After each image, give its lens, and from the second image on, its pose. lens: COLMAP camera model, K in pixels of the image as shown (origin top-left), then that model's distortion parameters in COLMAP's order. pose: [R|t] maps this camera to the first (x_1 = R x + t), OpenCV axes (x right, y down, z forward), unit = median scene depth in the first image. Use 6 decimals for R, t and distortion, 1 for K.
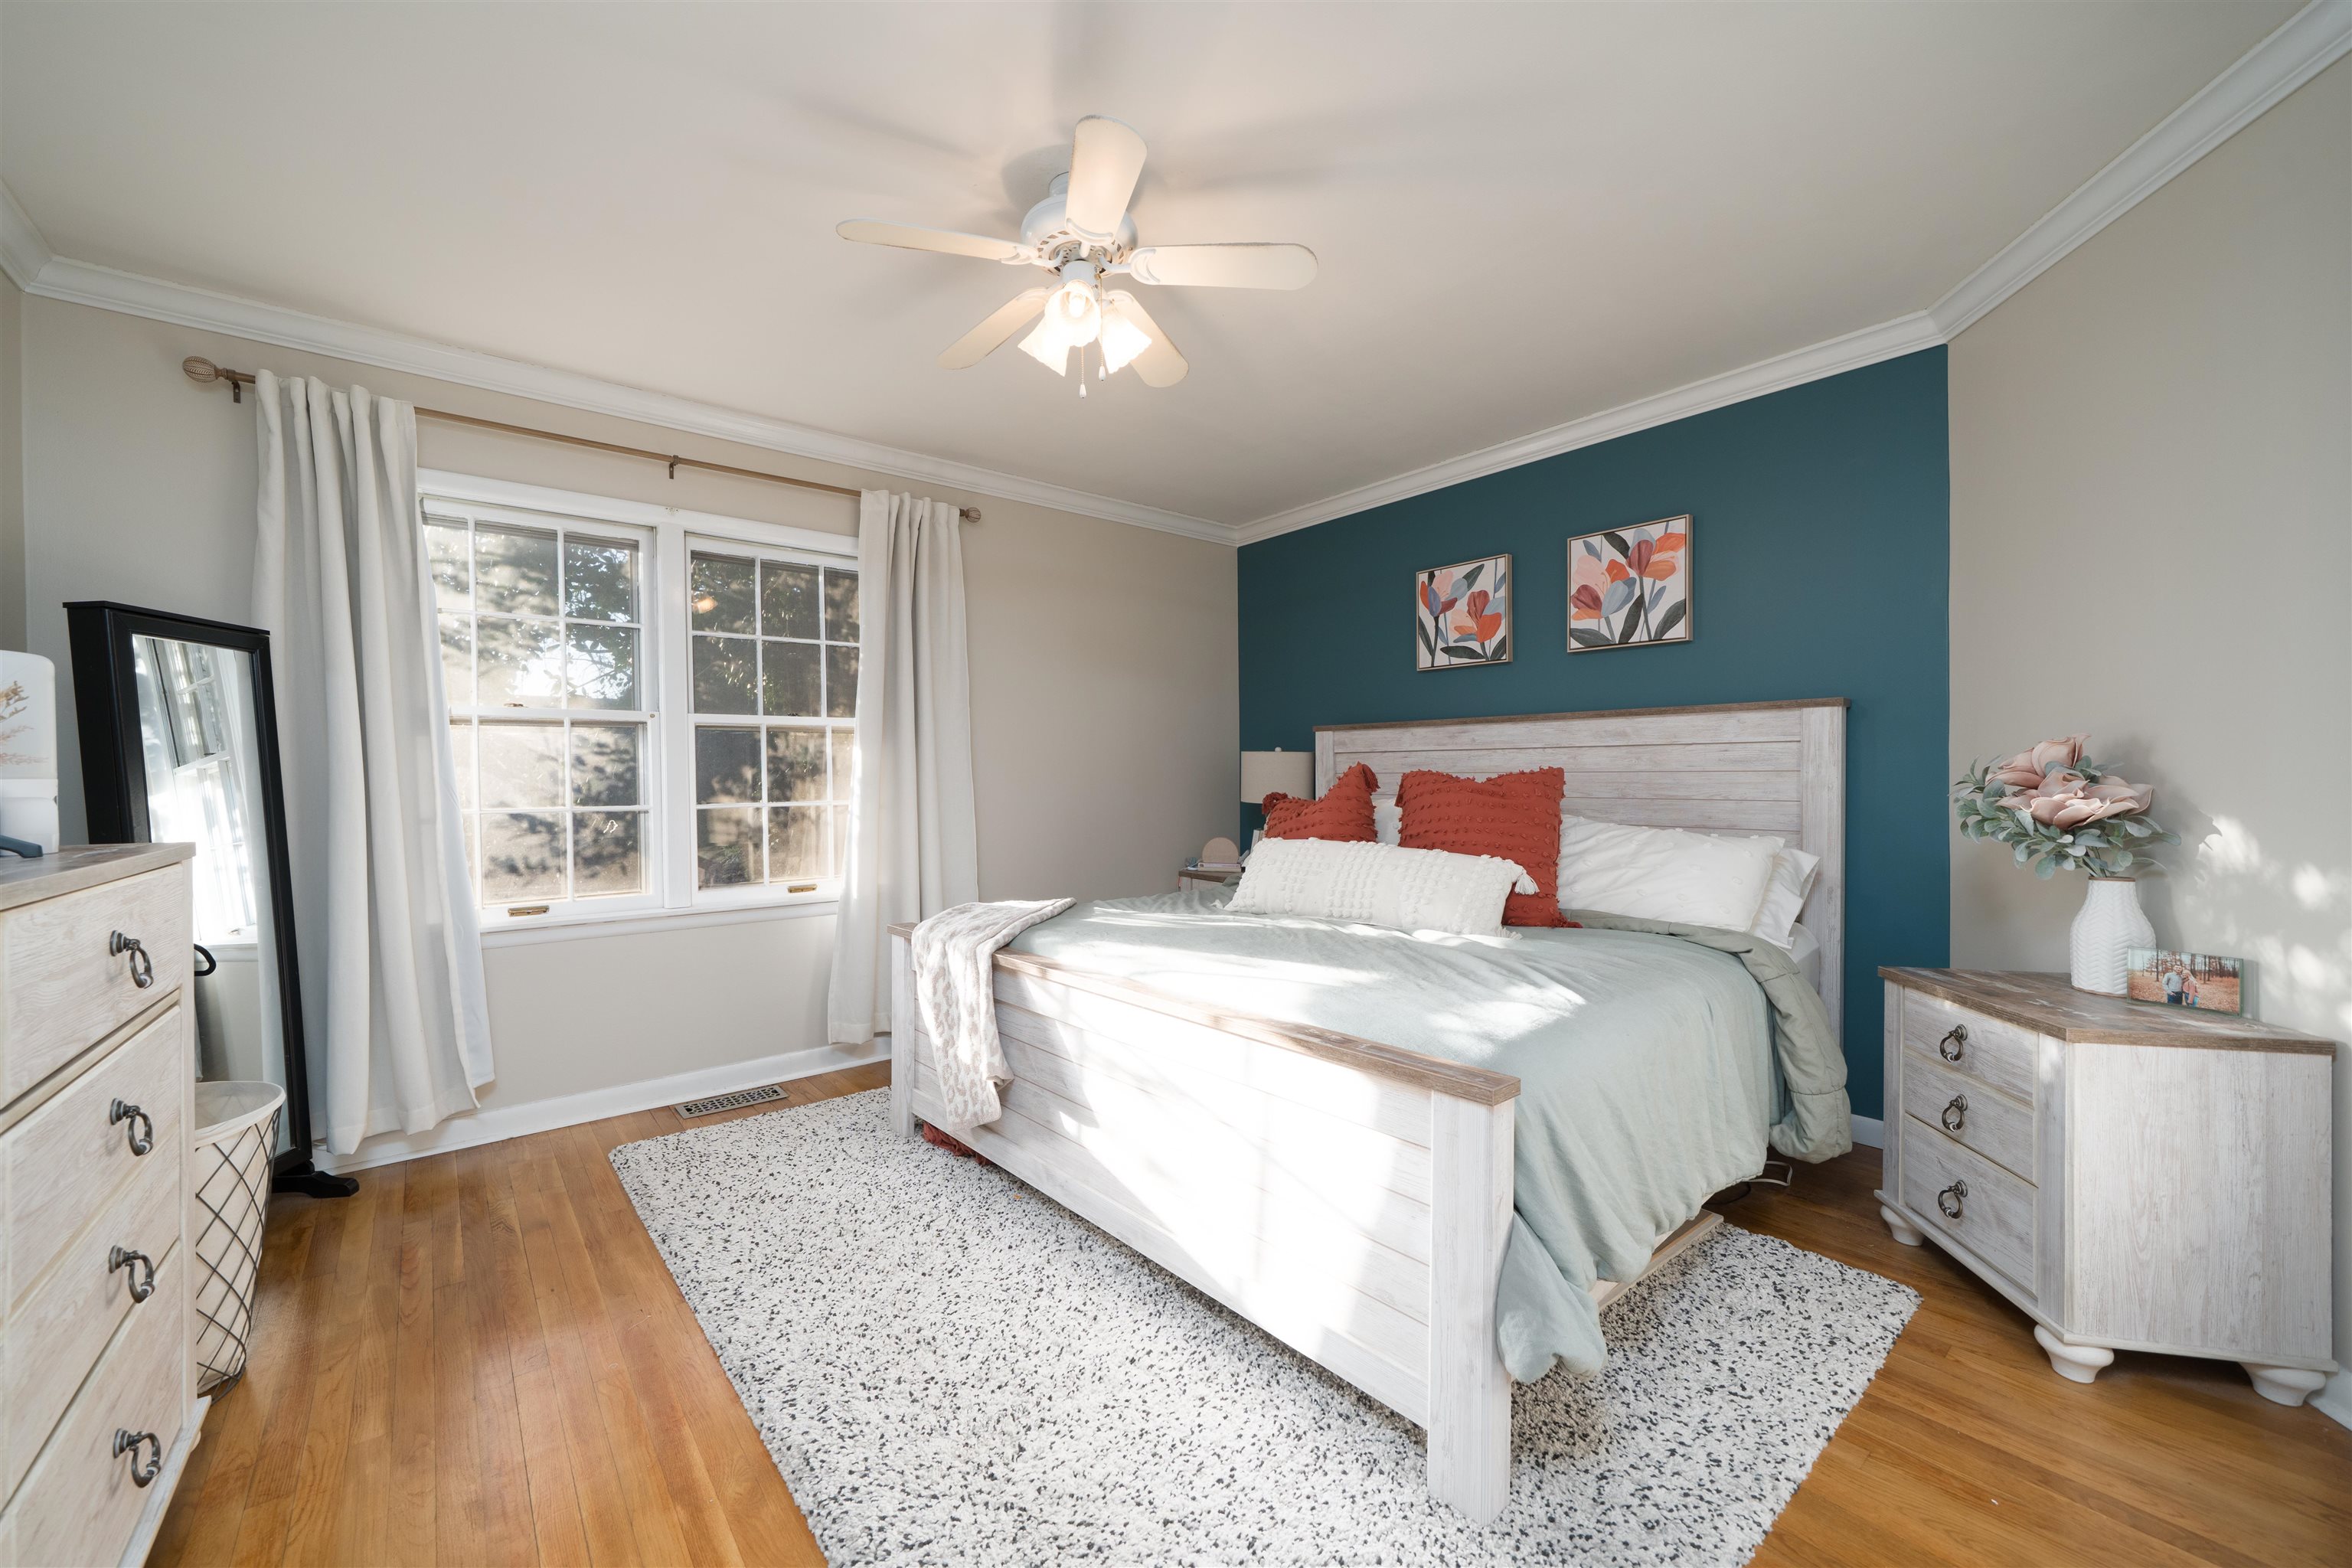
lens RADIAL K [[867.7, 0, 1161.8], [0, 867.7, 786.9], [0, 0, 1]] dist [-0.001286, 0.000019]
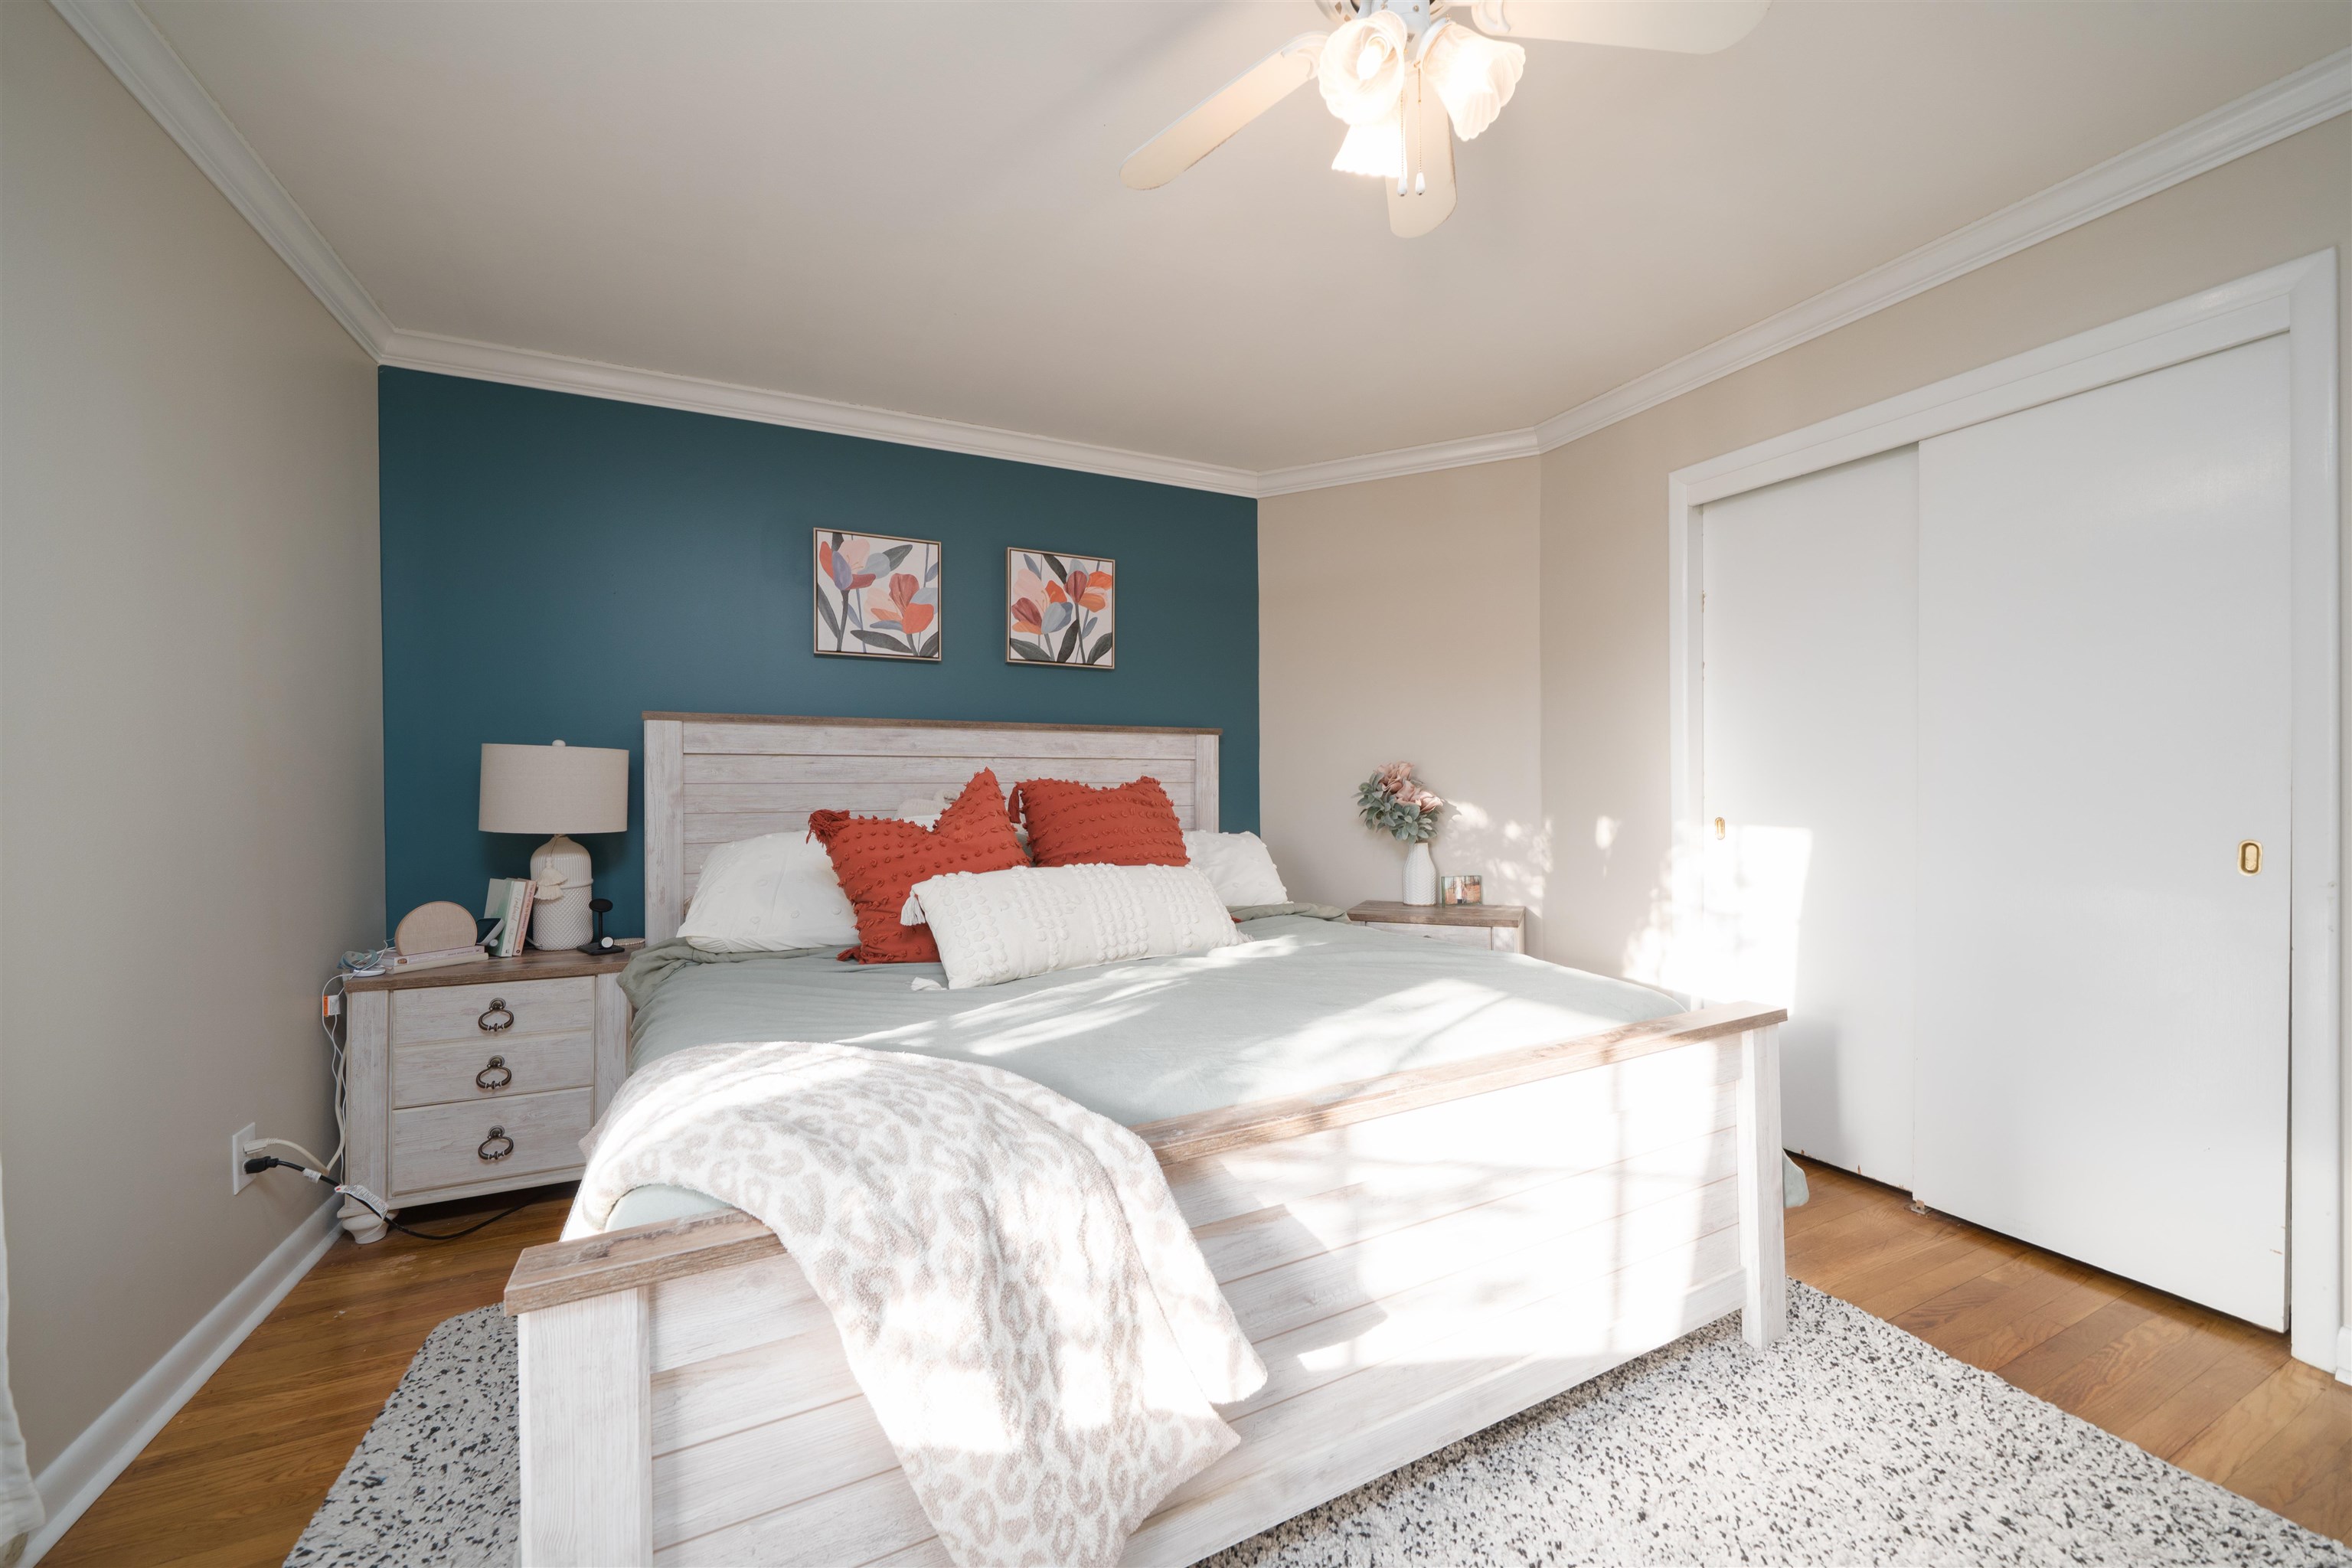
lens RADIAL K [[867.7, 0, 1164.0], [0, 867.7, 777.4], [0, 0, 1]] dist [-0.001286, 0.000019]
pose [[0.262938, 0.011090, 0.964749, -0.455759], [0.016170, 0.999743, -0.015900, -0.004723], [-0.964677, 0.019781, 0.262691, 0.593584]]
